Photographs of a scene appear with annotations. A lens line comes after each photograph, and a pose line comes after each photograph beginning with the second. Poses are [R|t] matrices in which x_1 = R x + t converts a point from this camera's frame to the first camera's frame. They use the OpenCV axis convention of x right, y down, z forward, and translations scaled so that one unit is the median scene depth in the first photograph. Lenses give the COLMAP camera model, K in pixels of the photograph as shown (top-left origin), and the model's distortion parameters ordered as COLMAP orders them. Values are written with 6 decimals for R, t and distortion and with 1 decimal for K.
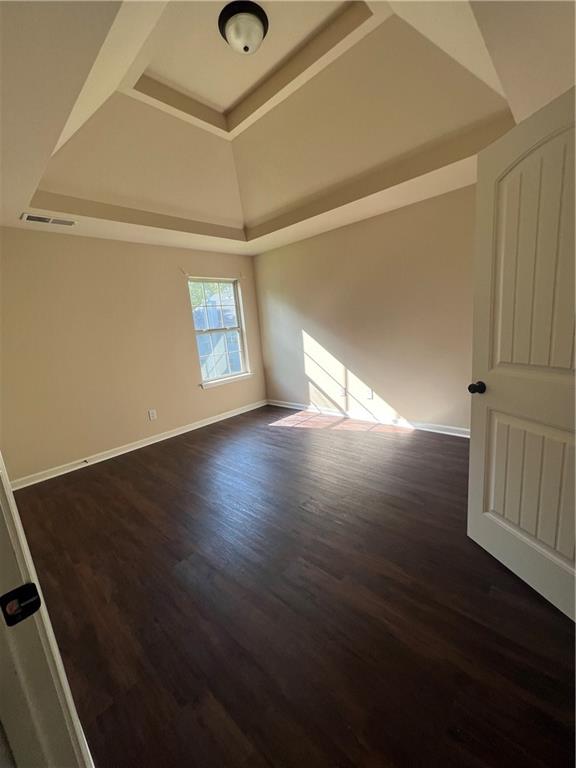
lens RADIAL K [[305.5, 0, 279.4], [0, 305.5, 395.7], [0, 0, 1]] dist [0.020547, 0.000054]
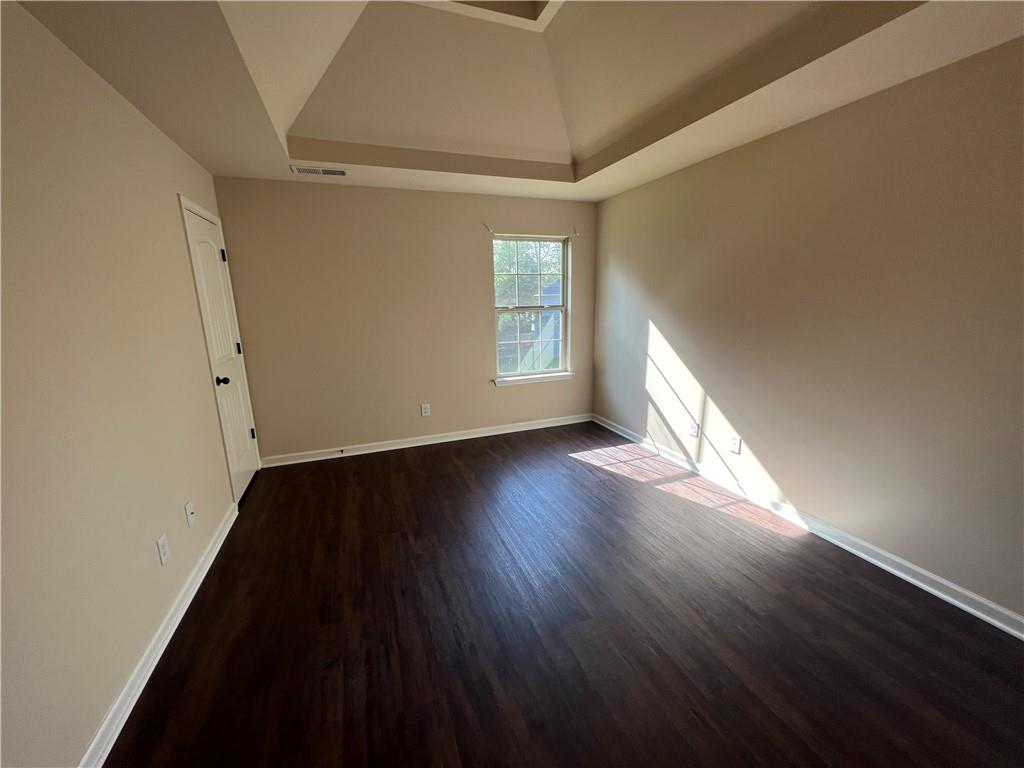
lens RADIAL K [[407.4, 0, 514.3], [0, 407.4, 393.7], [0, 0, 1]] dist [0.020547, 0.000054]
pose [[0.900171, 0.170903, -0.400604, 0.195115], [-0.157755, 0.985280, 0.065852, -0.078984], [0.405962, 0.003920, 0.913882, 0.121367]]
